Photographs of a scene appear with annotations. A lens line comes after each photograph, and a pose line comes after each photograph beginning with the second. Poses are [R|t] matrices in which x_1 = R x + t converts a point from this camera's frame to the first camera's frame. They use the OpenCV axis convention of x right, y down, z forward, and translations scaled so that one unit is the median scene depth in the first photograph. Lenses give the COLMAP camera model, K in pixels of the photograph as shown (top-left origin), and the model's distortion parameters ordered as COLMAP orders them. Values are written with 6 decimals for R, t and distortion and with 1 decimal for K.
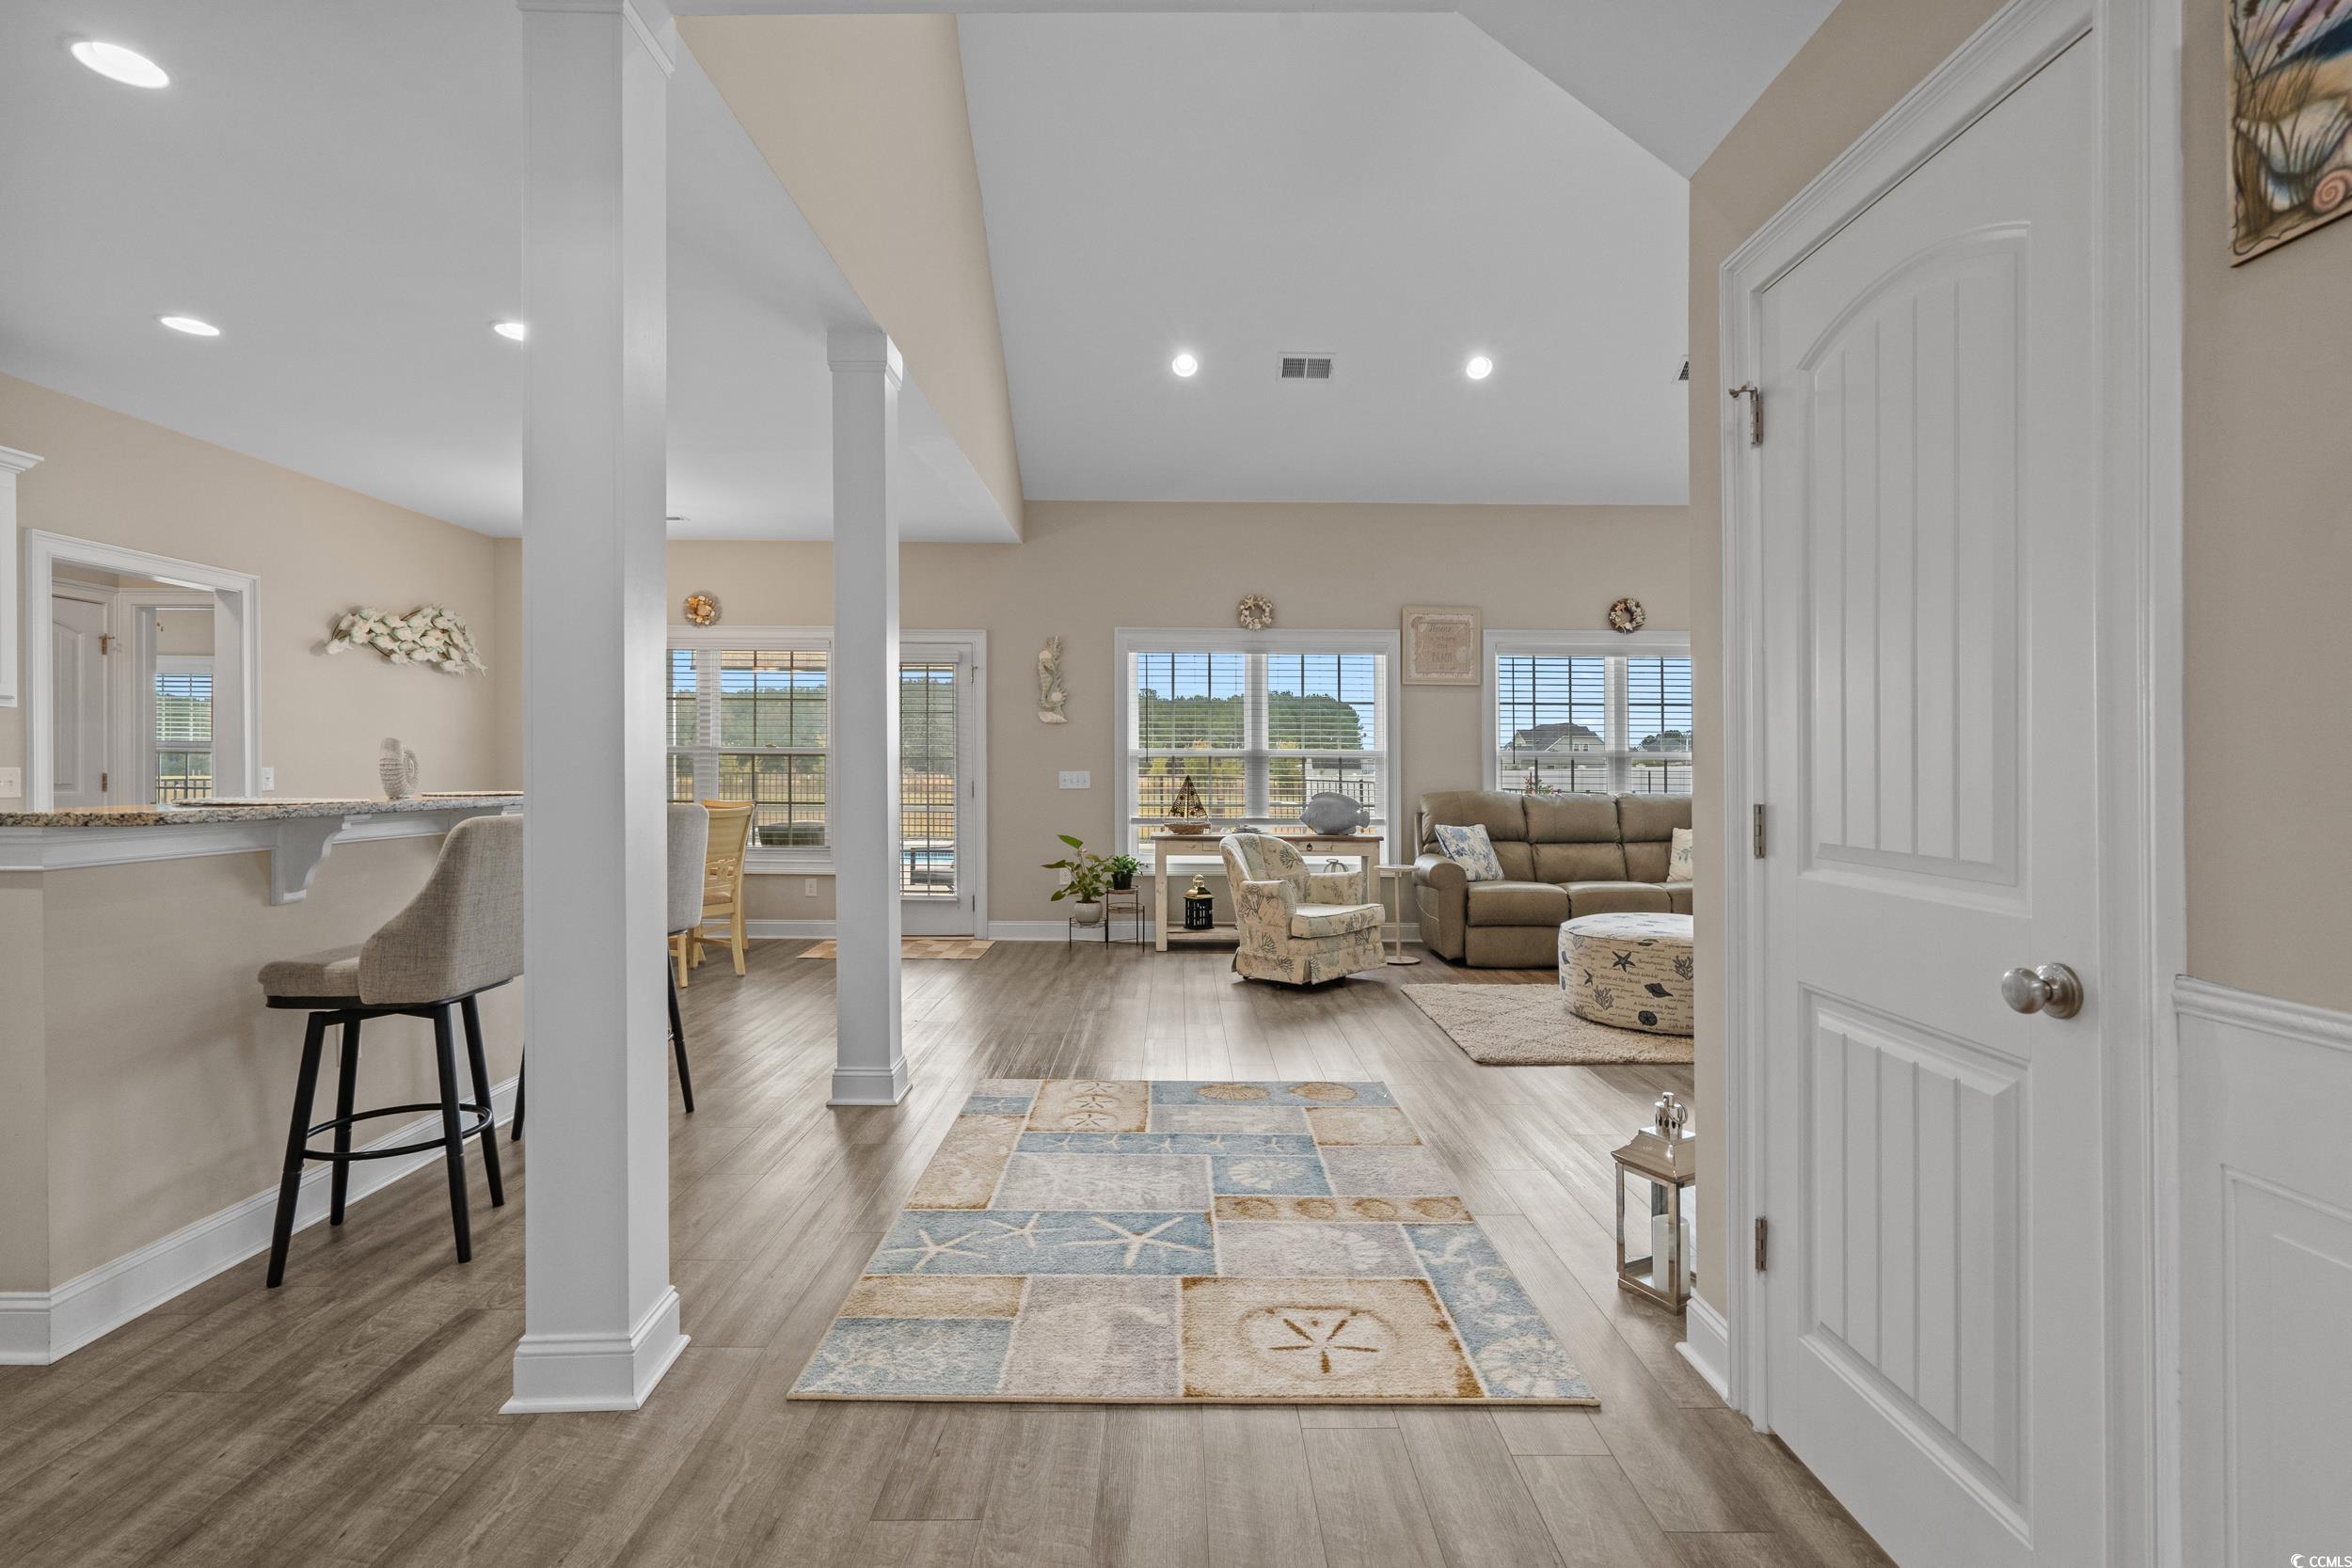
lens RADIAL K [[1076.1, 0, 1178.7], [0, 1076.1, 771.9], [0, 0, 1]] dist [-0.007938, 0.001969]
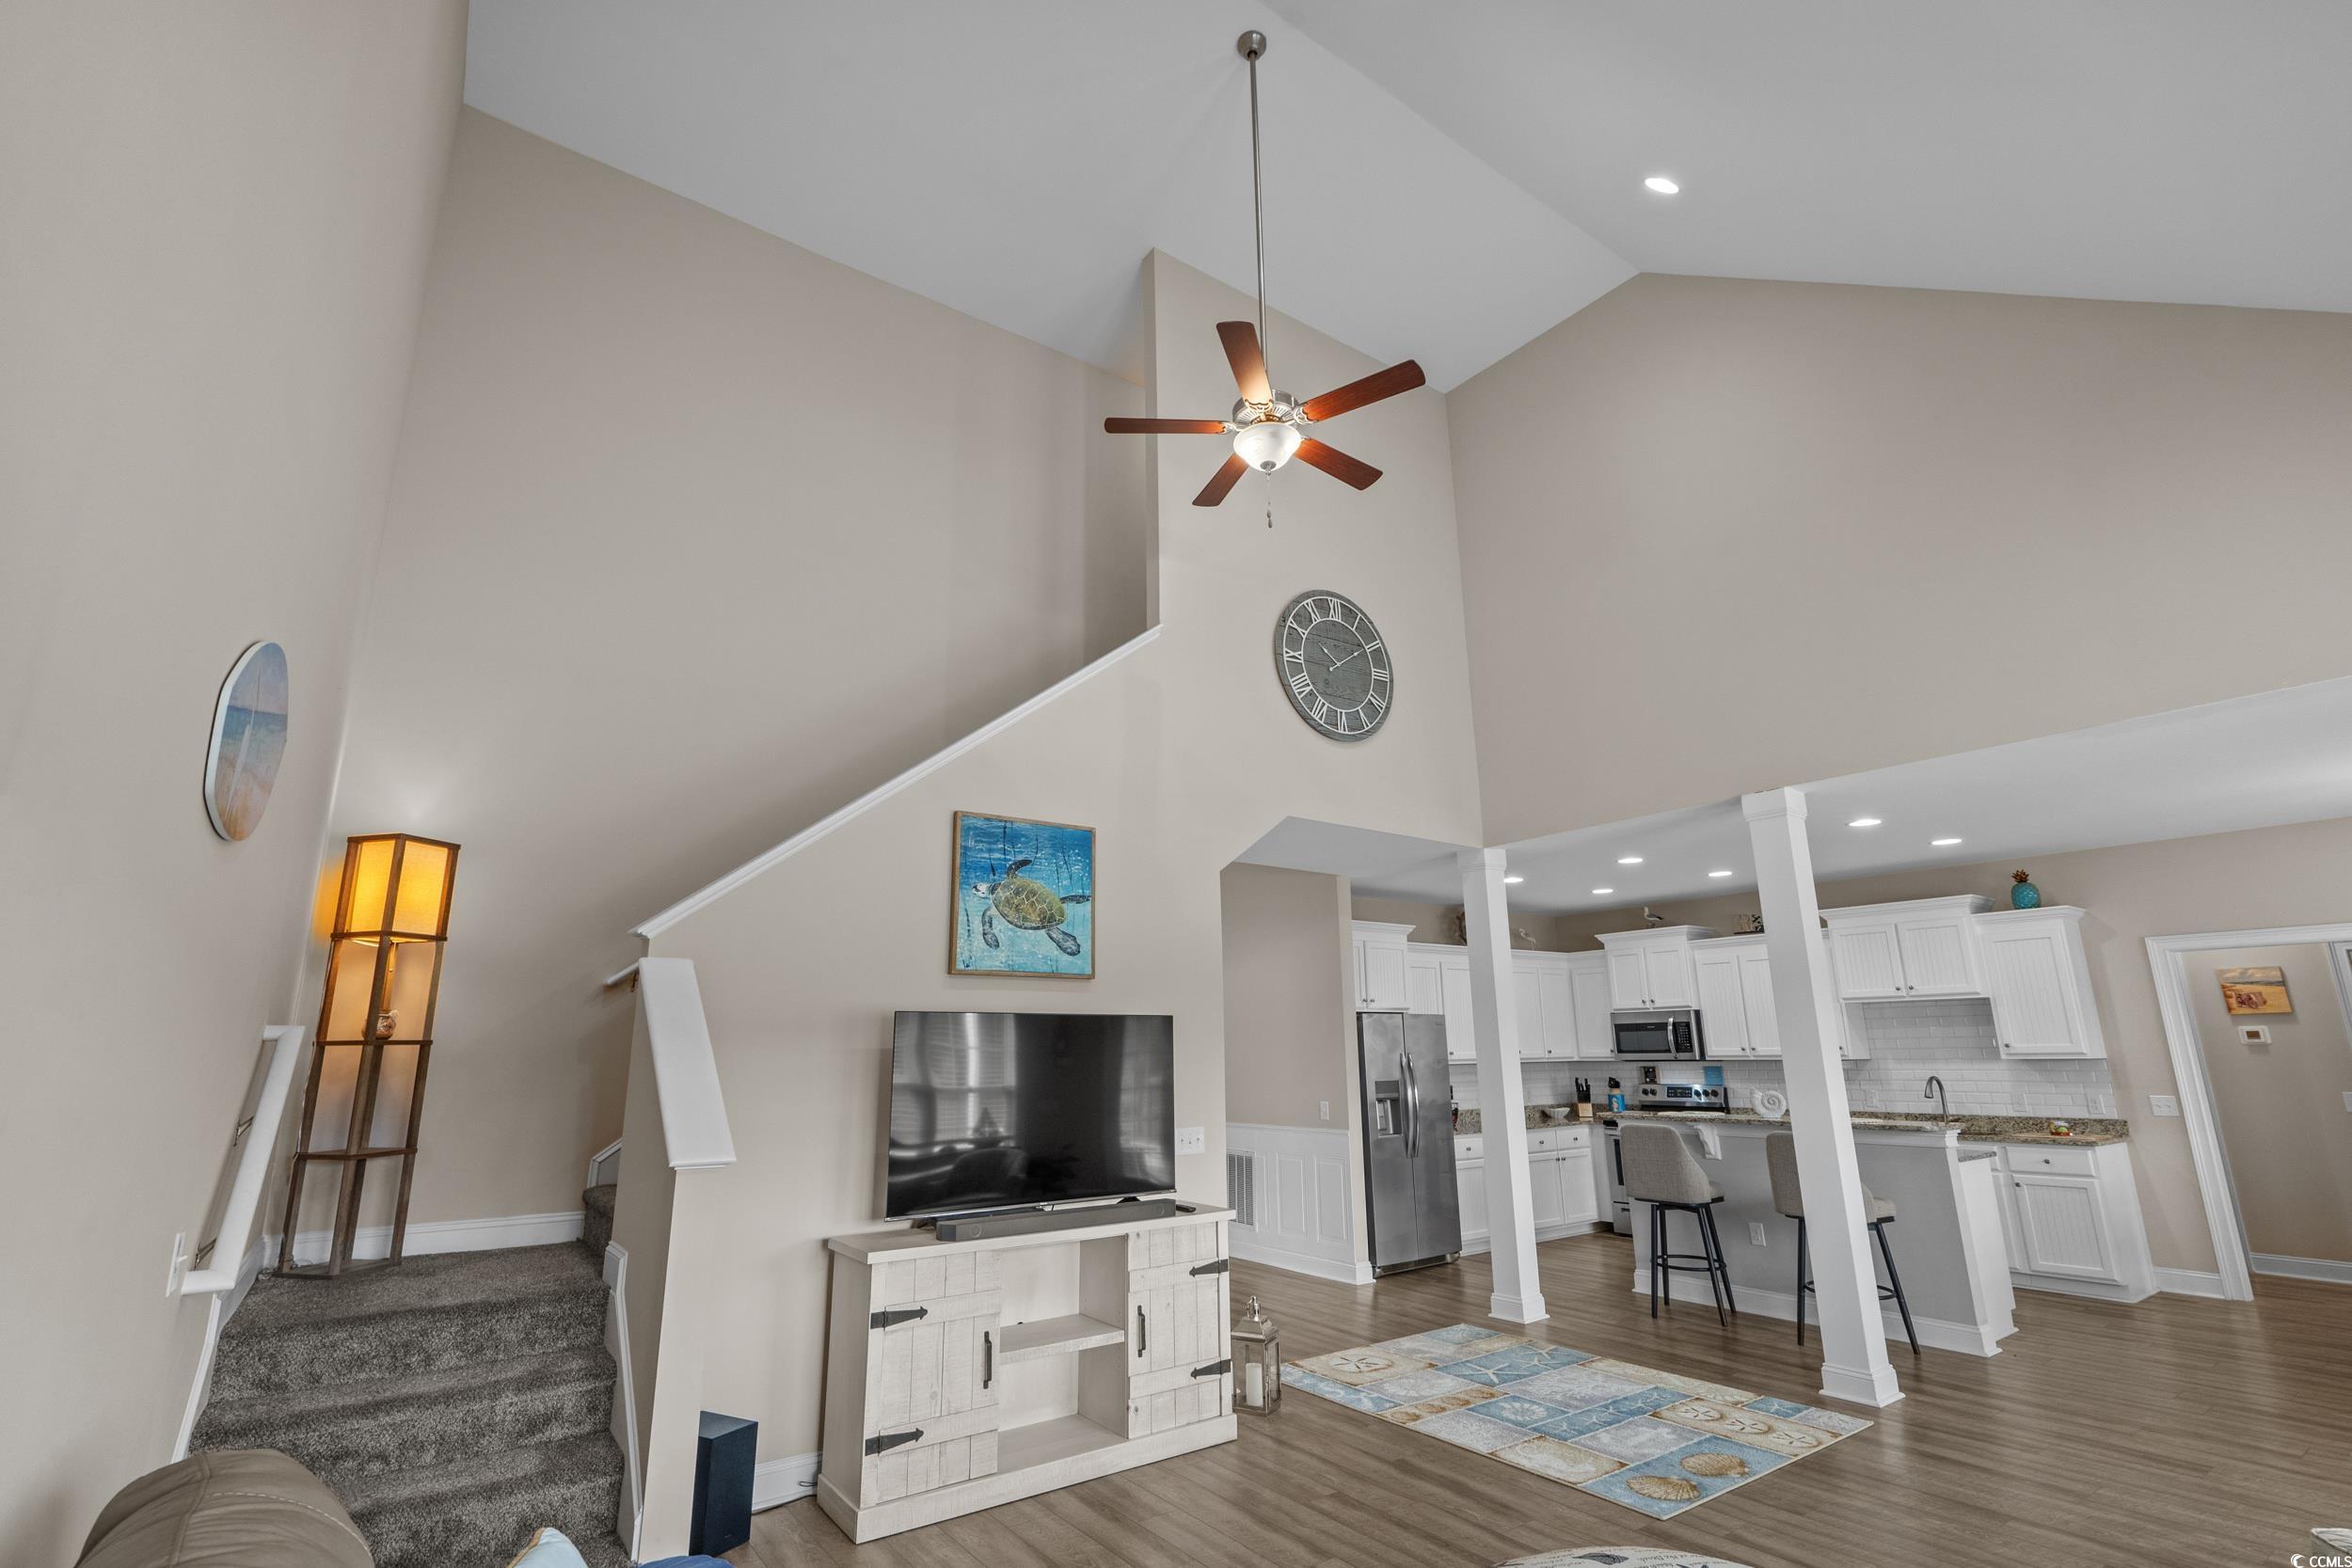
lens RADIAL K [[1076.1, 0, 1154.6], [0, 1076.1, 783.1], [0, 0, 1]] dist [-0.007938, 0.001969]
pose [[-0.830563, -0.129722, -0.541607, 1.588726], [0.012621, 0.967861, -0.251169, -0.102168], [0.556782, -0.215447, -0.802232, 2.374716]]
